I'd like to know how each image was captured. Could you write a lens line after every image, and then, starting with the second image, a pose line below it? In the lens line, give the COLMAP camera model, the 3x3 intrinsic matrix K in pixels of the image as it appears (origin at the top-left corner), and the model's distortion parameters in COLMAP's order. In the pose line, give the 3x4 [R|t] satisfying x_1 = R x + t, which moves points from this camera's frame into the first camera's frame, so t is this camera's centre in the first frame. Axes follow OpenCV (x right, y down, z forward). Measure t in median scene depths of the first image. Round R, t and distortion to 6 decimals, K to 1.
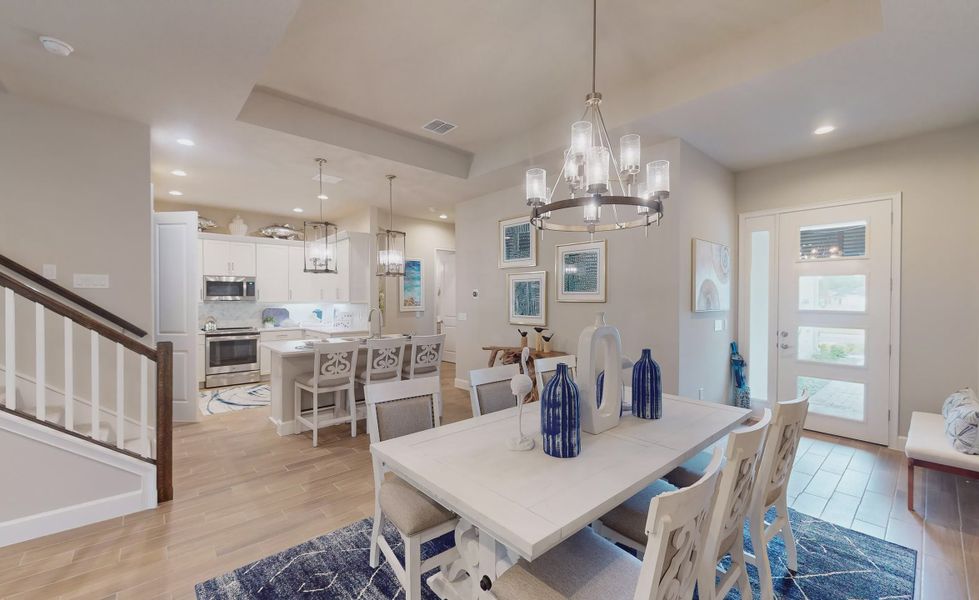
lens RADIAL K [[388.8, 0, 476.7], [0, 388.8, 300.0], [0, 0, 1]] dist [0.005142, -0.001213]
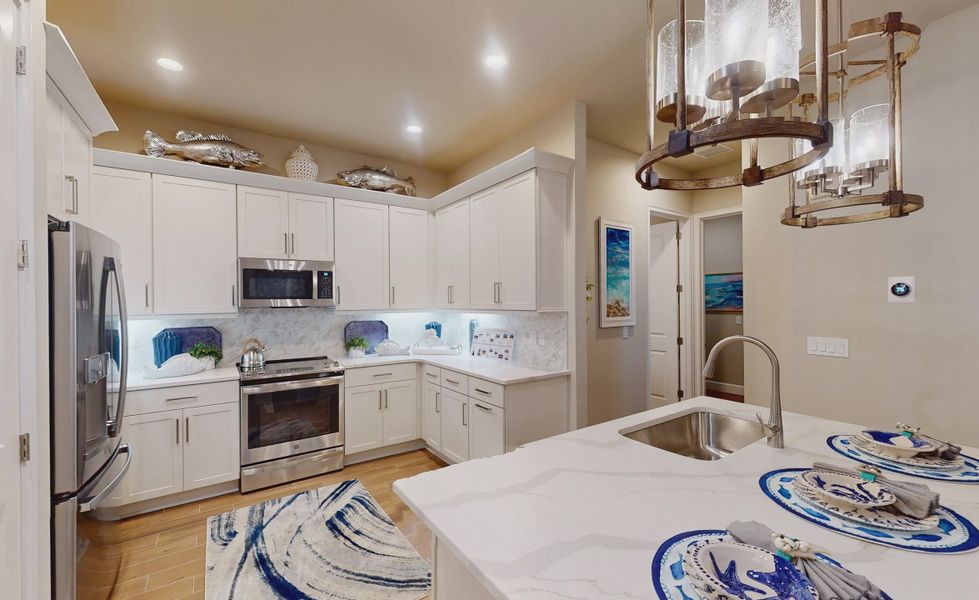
lens RADIAL K [[388.8, 0, 478.9], [0, 388.8, 303.6], [0, 0, 1]] dist [0.005142, -0.001213]
pose [[0.994249, -0.003803, -0.107024, -0.448424], [0.004165, 0.999986, 0.003157, -0.006060], [0.107010, -0.003585, 0.994251, 0.705636]]
